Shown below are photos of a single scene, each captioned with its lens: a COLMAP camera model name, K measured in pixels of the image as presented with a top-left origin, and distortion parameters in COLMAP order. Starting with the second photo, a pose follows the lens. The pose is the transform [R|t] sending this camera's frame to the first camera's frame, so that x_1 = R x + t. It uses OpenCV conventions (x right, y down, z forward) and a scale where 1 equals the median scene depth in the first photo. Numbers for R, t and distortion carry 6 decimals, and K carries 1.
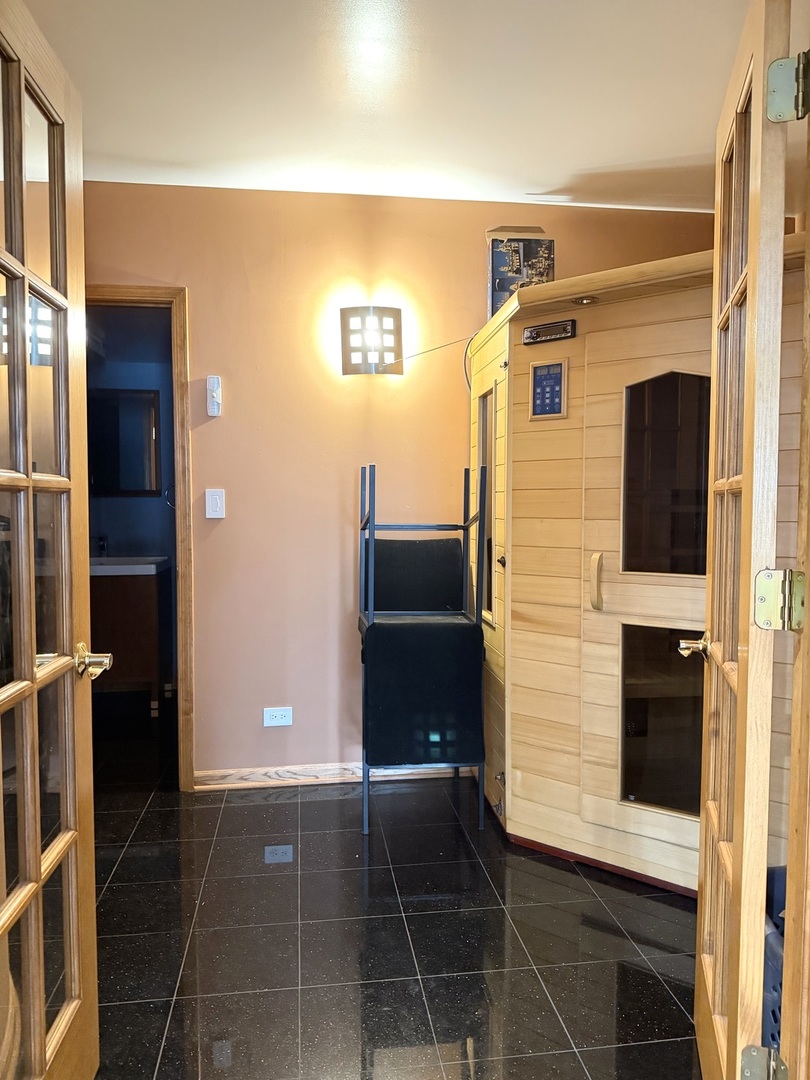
lens RADIAL K [[760.4, 0, 405.0], [0, 760.4, 540.0], [0, 0, 1]] dist [0.026443, -0.047231]
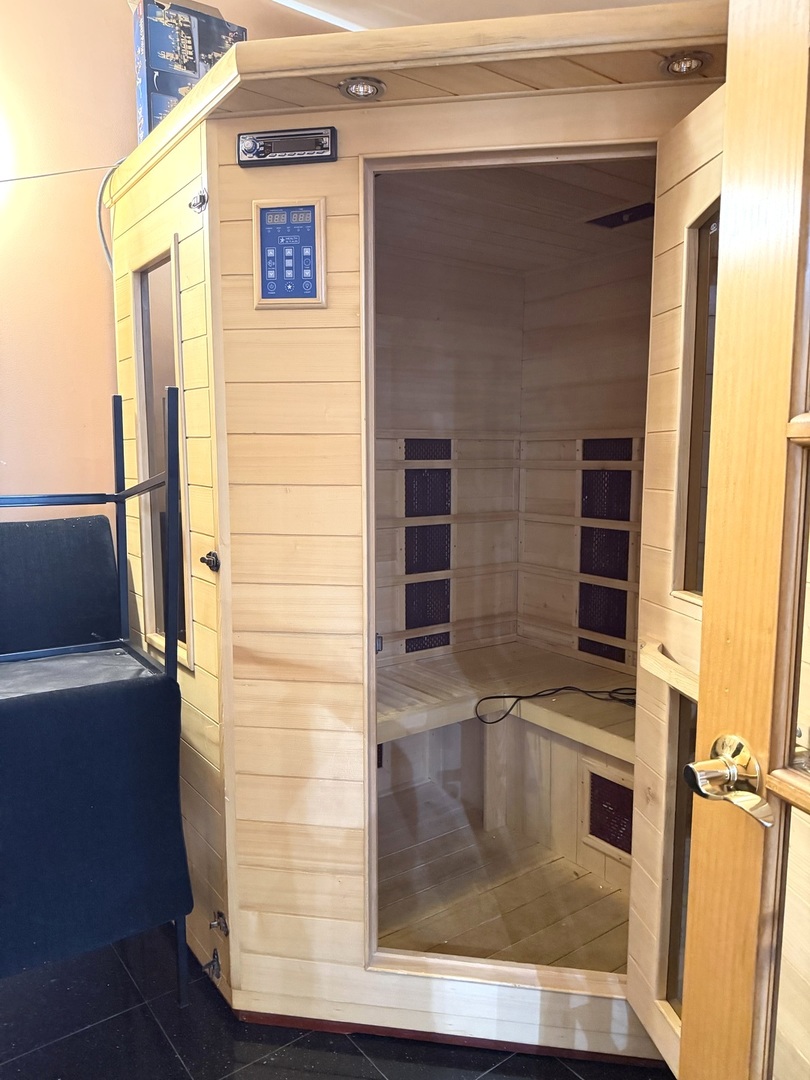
lens RADIAL K [[760.4, 0, 405.0], [0, 760.4, 540.0], [0, 0, 1]] dist [0.026443, -0.047231]
pose [[0.868678, -0.057574, 0.492020, -0.023822], [0.025145, 0.997068, 0.072277, -0.024796], [-0.494739, -0.050414, 0.867578, 0.439712]]
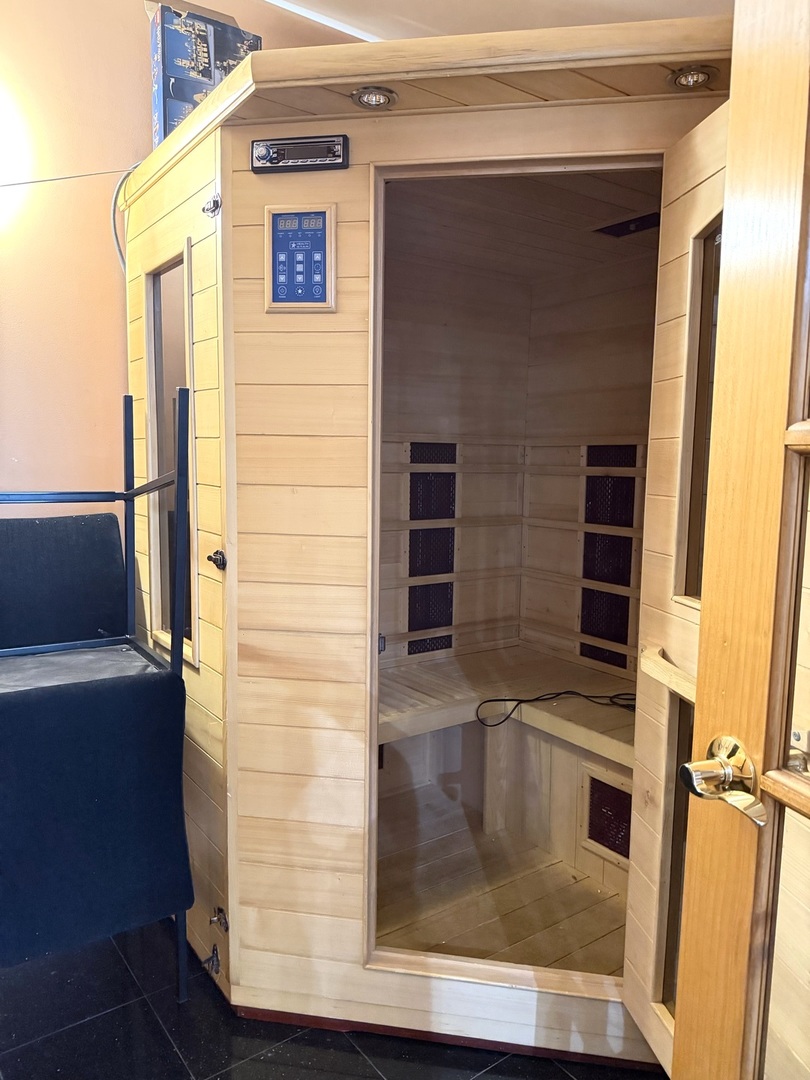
lens RADIAL K [[759.3, 0, 403.1], [0, 759.3, 537.4], [0, 0, 1]] dist [0.033874, -0.058446]
pose [[0.873375, -0.039436, 0.485450, -0.027396], [0.009897, 0.997948, 0.063264, -0.023428], [-0.486948, -0.050448, 0.871973, 0.433715]]
